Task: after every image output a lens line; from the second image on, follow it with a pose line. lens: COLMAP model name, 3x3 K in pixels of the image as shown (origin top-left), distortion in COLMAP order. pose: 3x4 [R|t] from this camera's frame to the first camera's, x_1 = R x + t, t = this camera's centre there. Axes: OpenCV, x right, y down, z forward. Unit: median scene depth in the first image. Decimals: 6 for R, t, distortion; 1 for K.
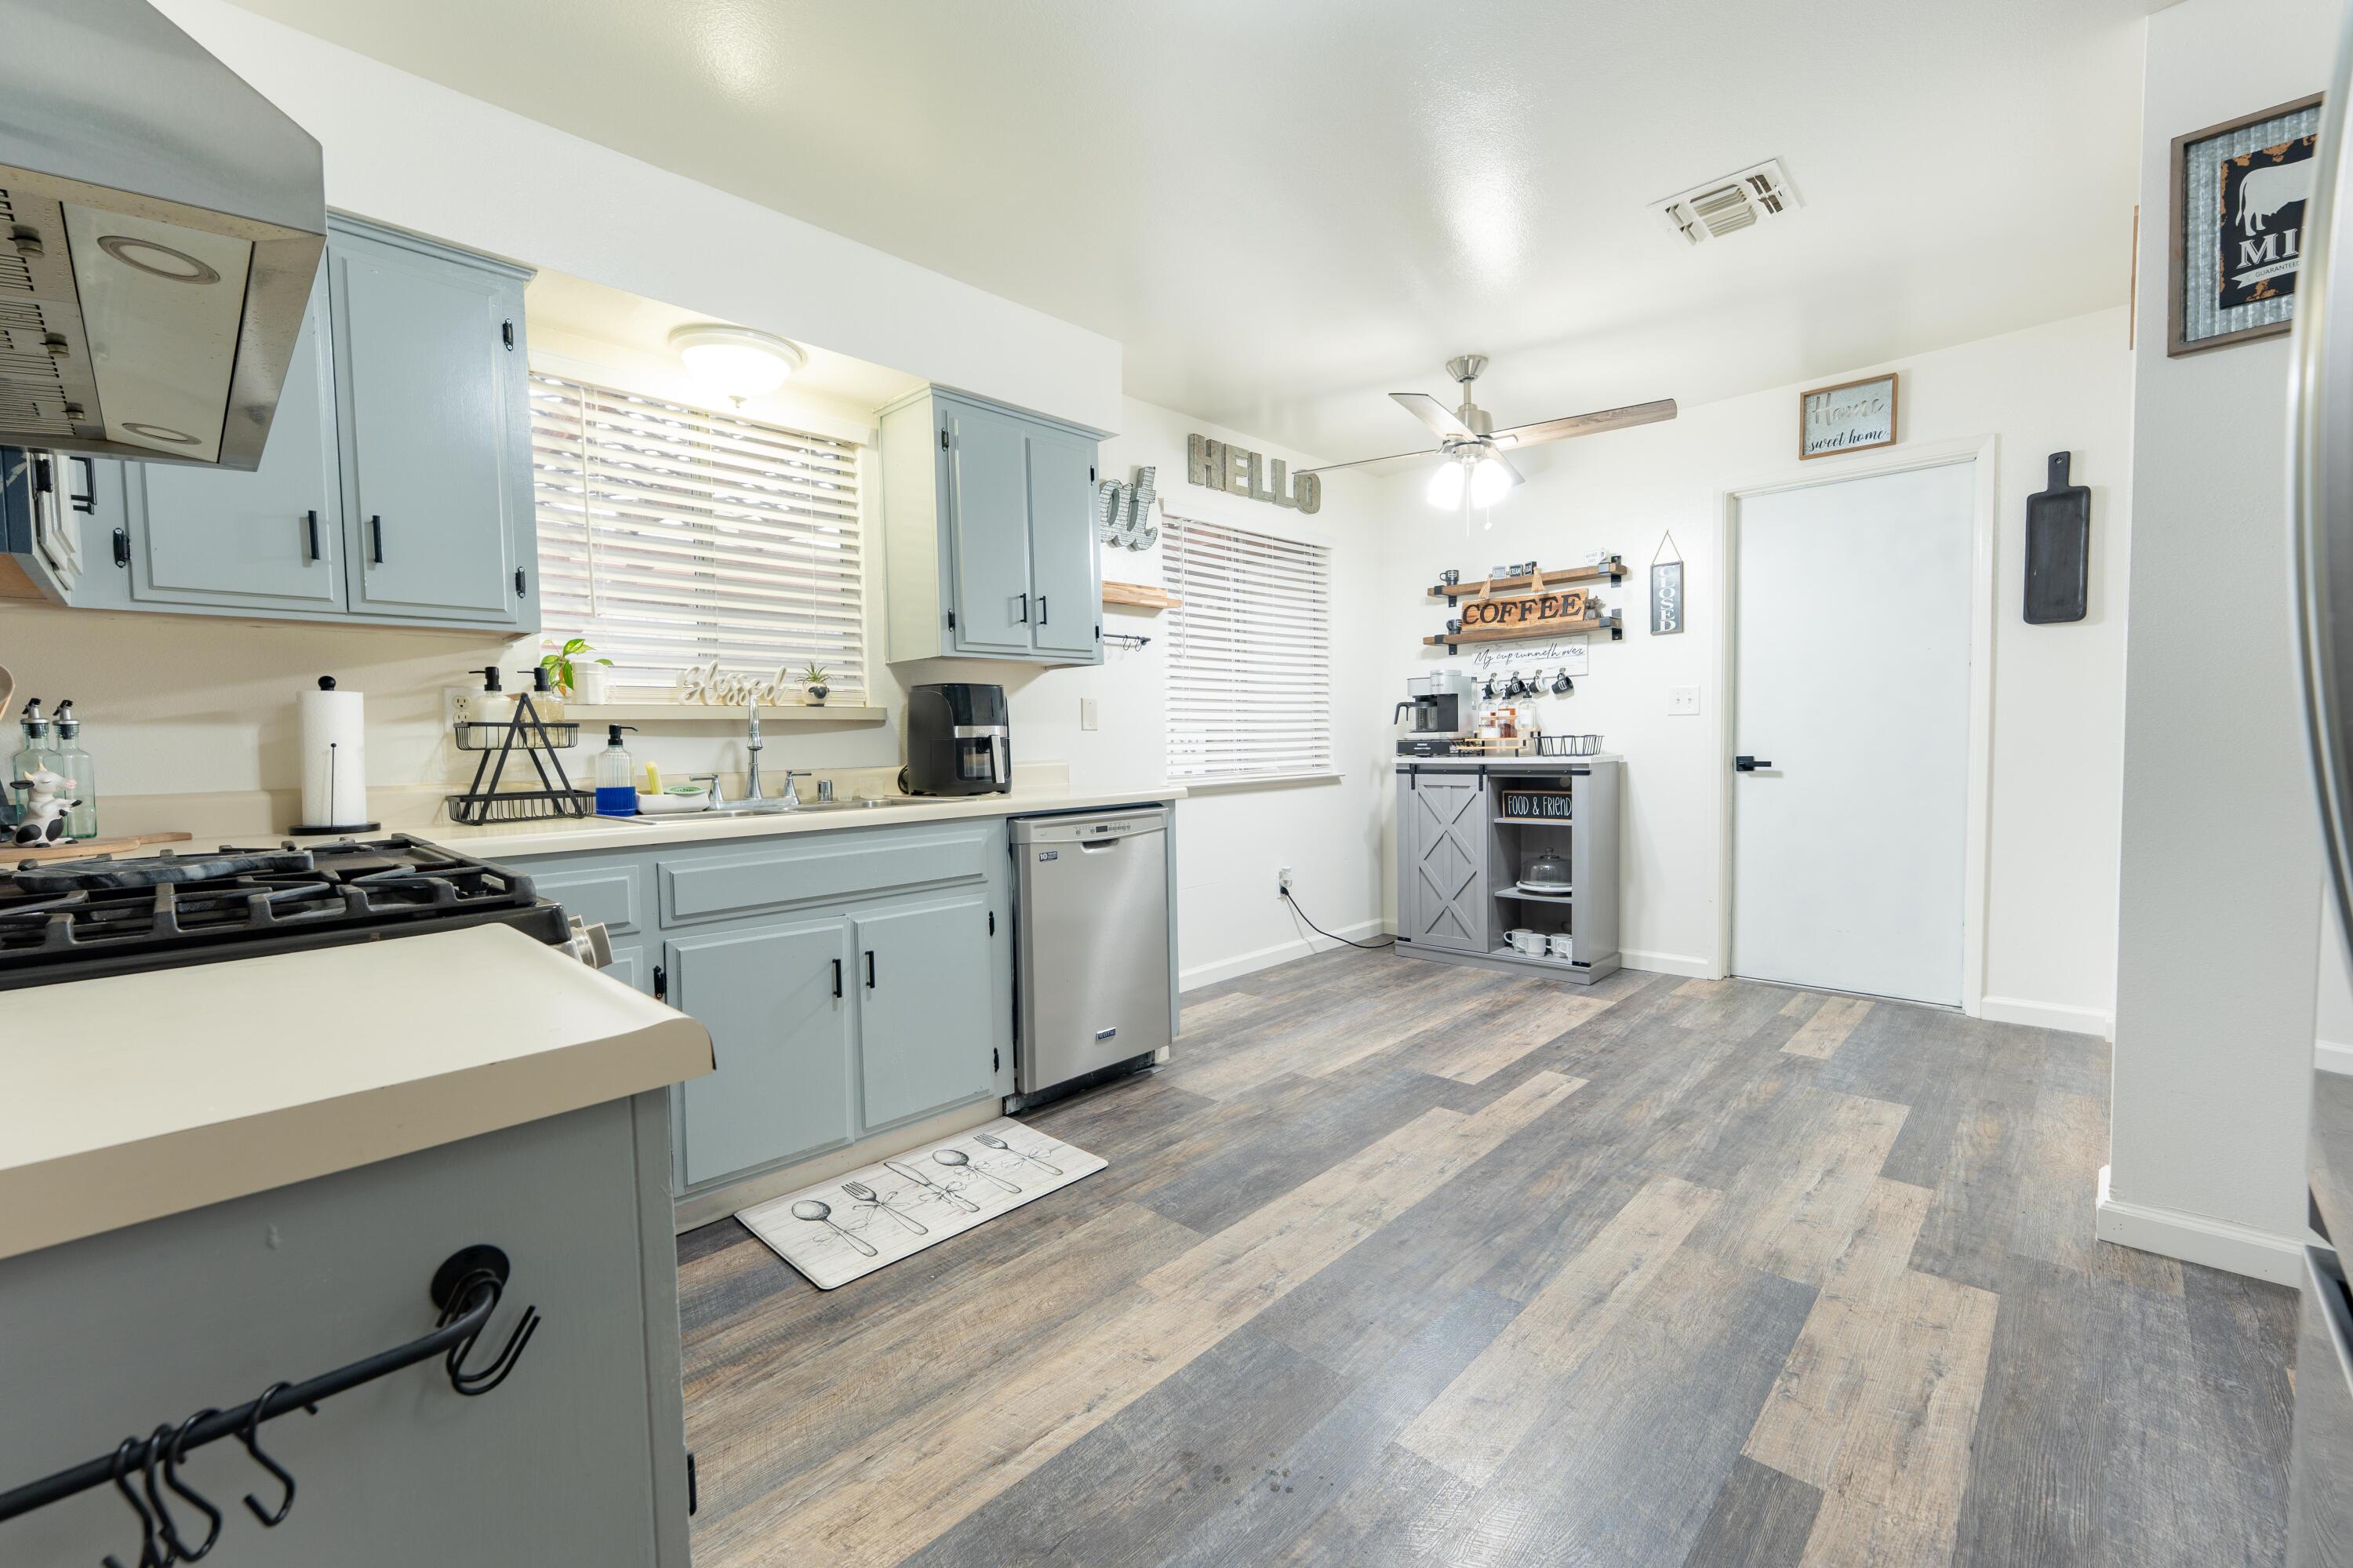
lens RADIAL K [[967.2, 0, 1176.5], [0, 967.2, 784.0], [0, 0, 1]] dist [-0.001588, -0.000014]
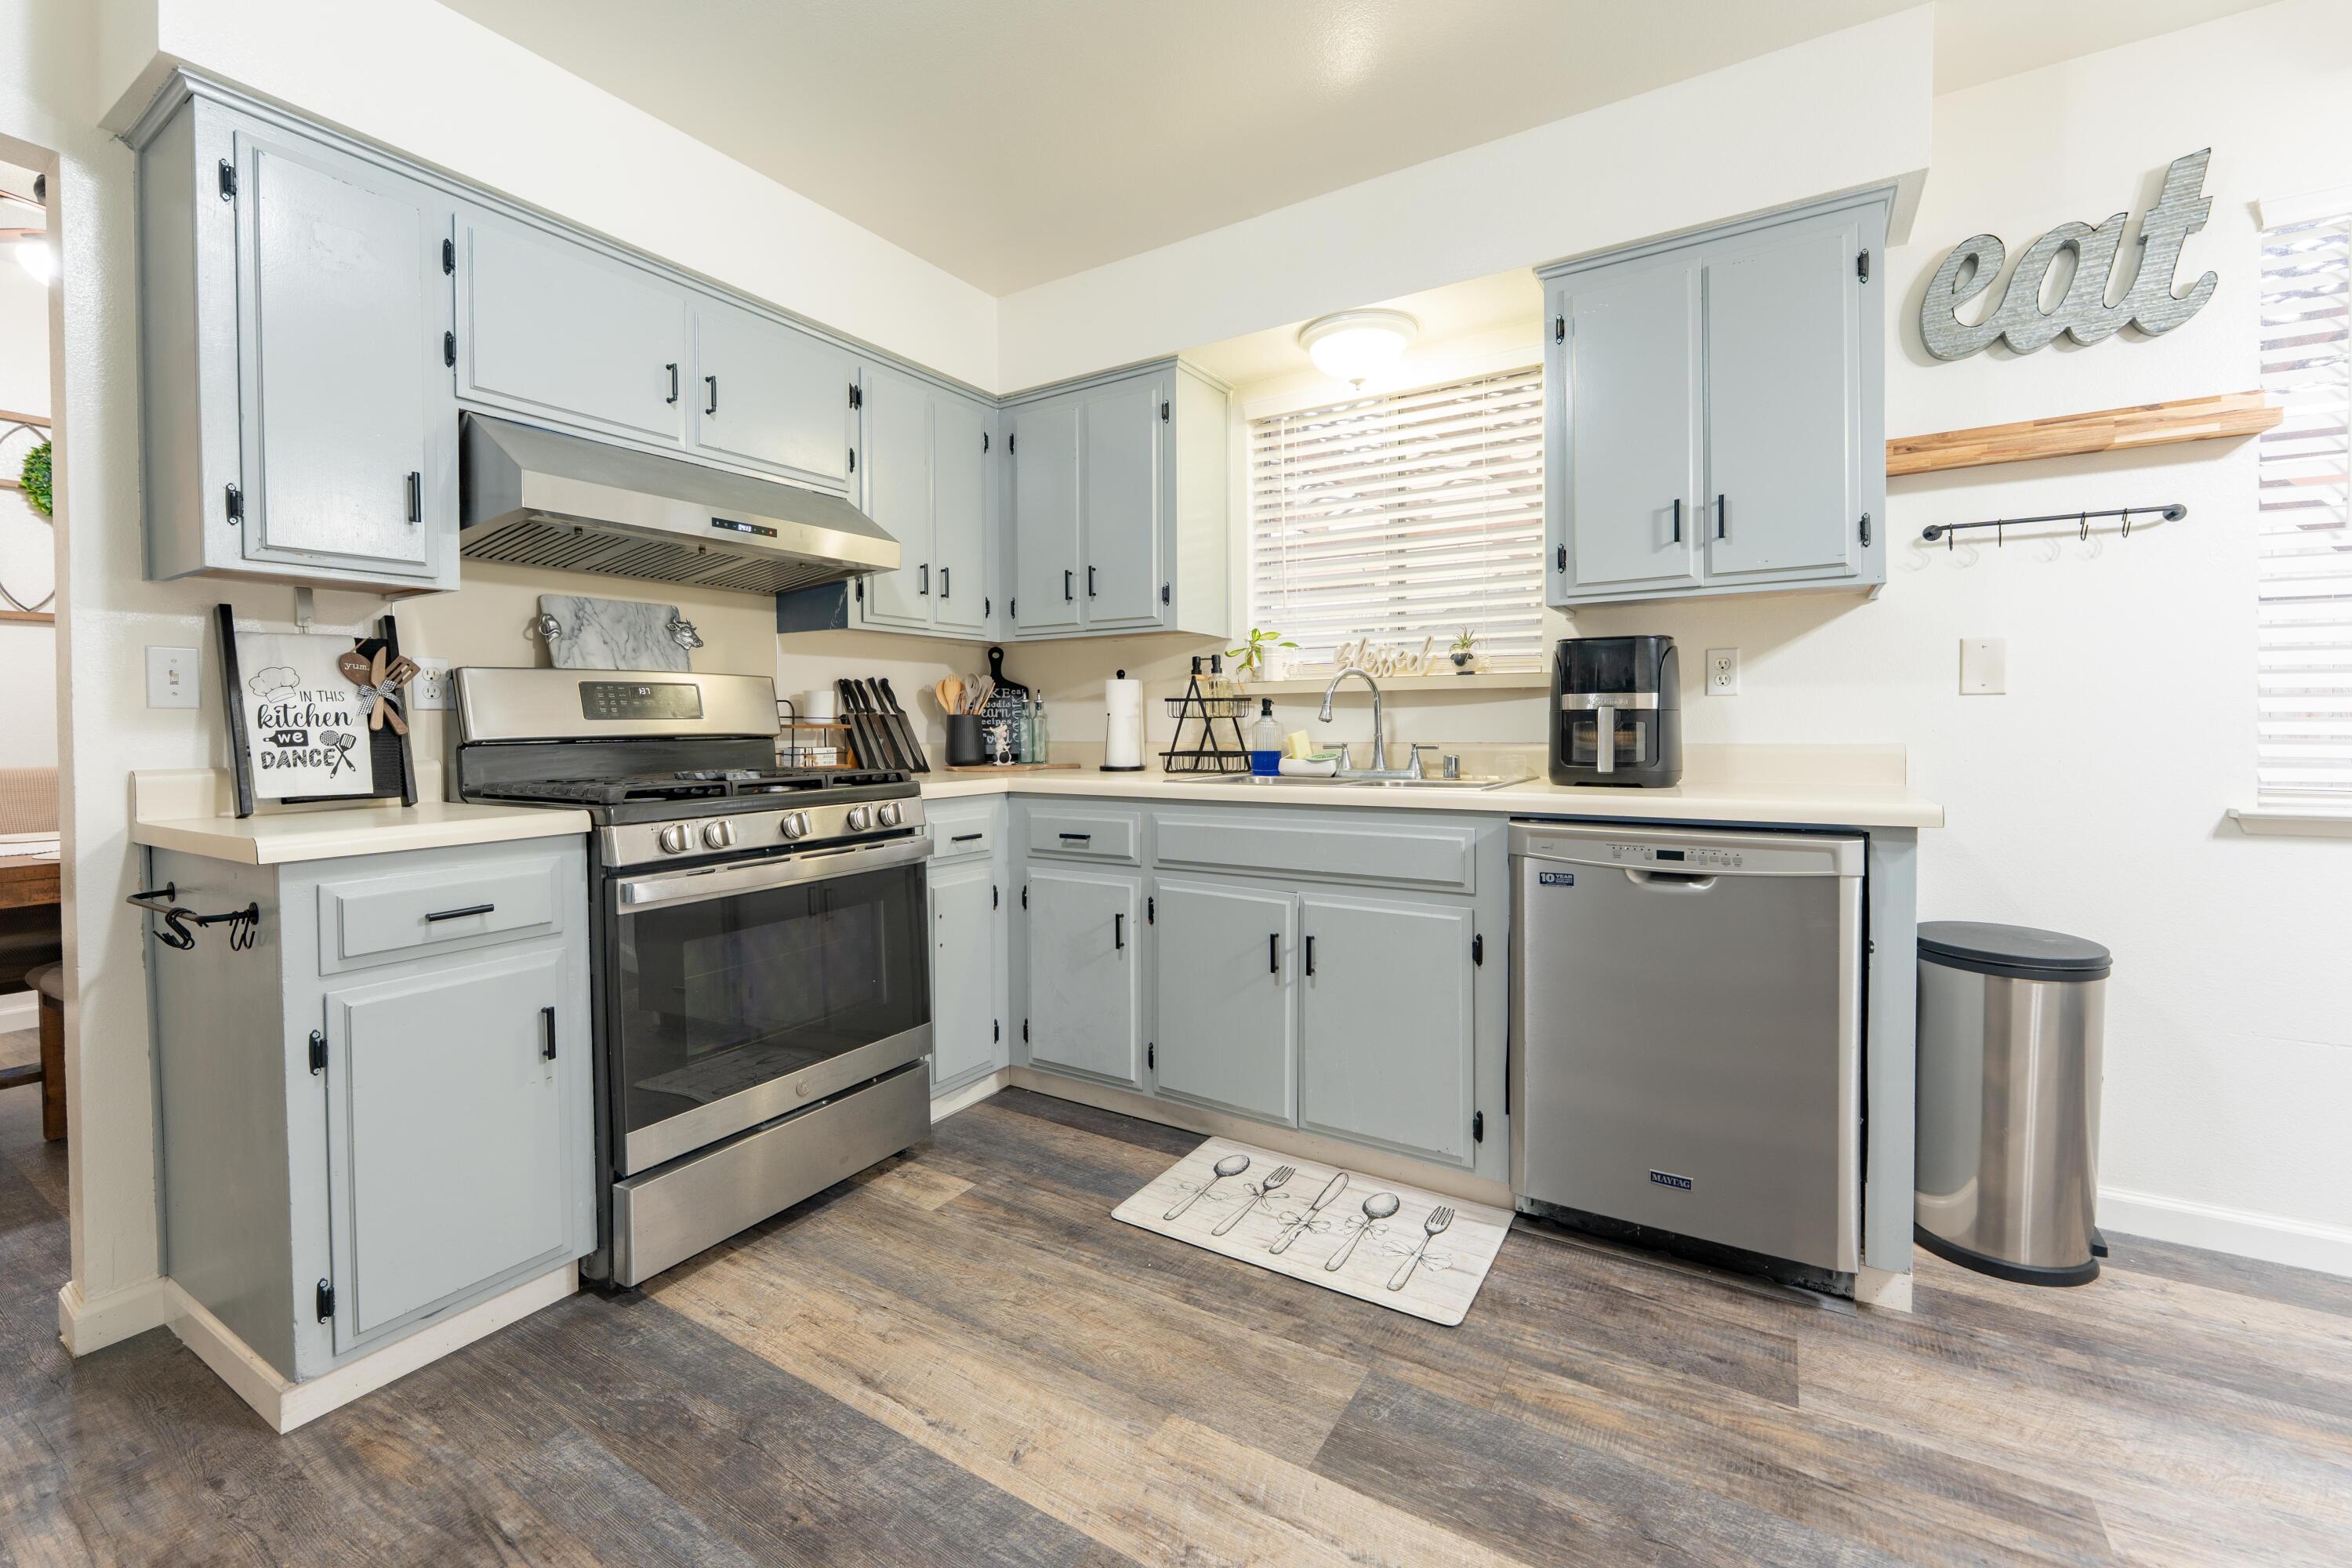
lens RADIAL K [[960.3, 0, 1177.4], [0, 960.3, 733.3], [0, 0, 1]] dist [-0.000997, -0.000232]
pose [[0.212859, 0.032758, -0.976534, 0.328526], [-0.038902, 0.998929, 0.025030, -0.026078], [0.976308, 0.032662, 0.213906, 0.383812]]
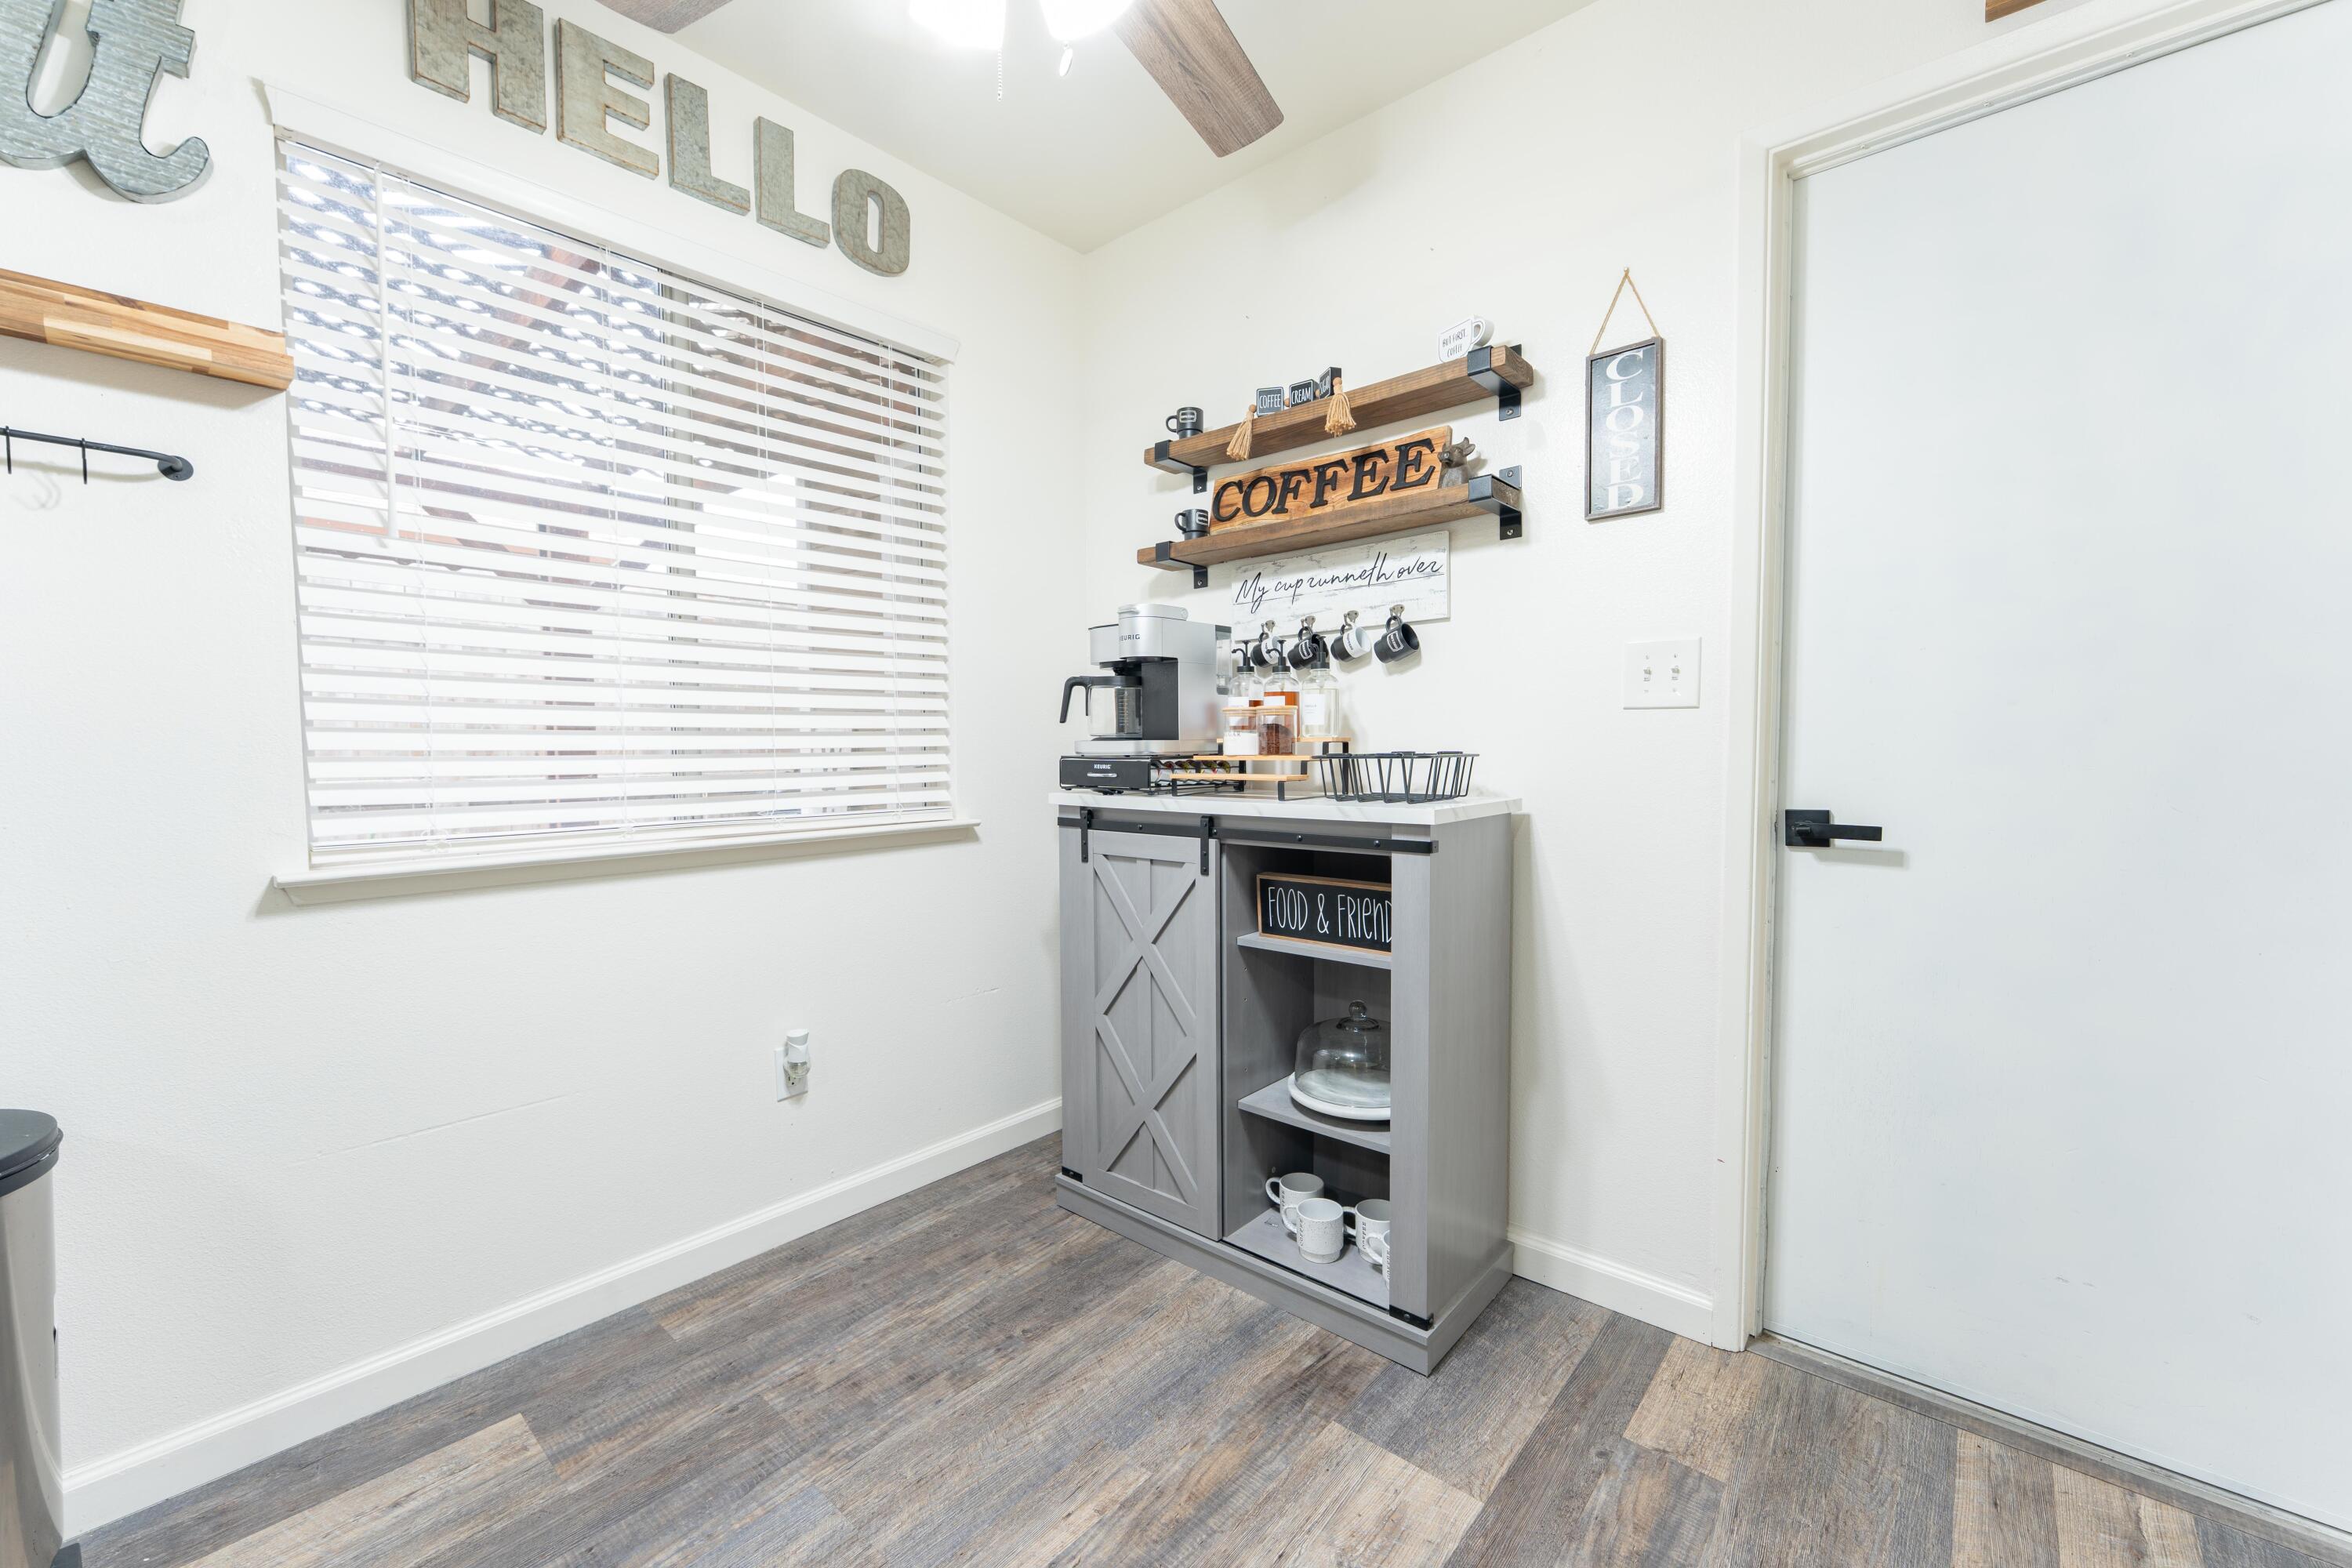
lens RADIAL K [[940.7, 0, 1176.0], [0, 940.7, 784.0], [0, 0, 1]] dist [0.002343, 0.000237]
pose [[0.998706, 0.012552, 0.049292, 0.301354], [-0.012360, 0.999915, -0.004196, -0.034897], [-0.049341, 0.003581, 0.998776, 0.615868]]
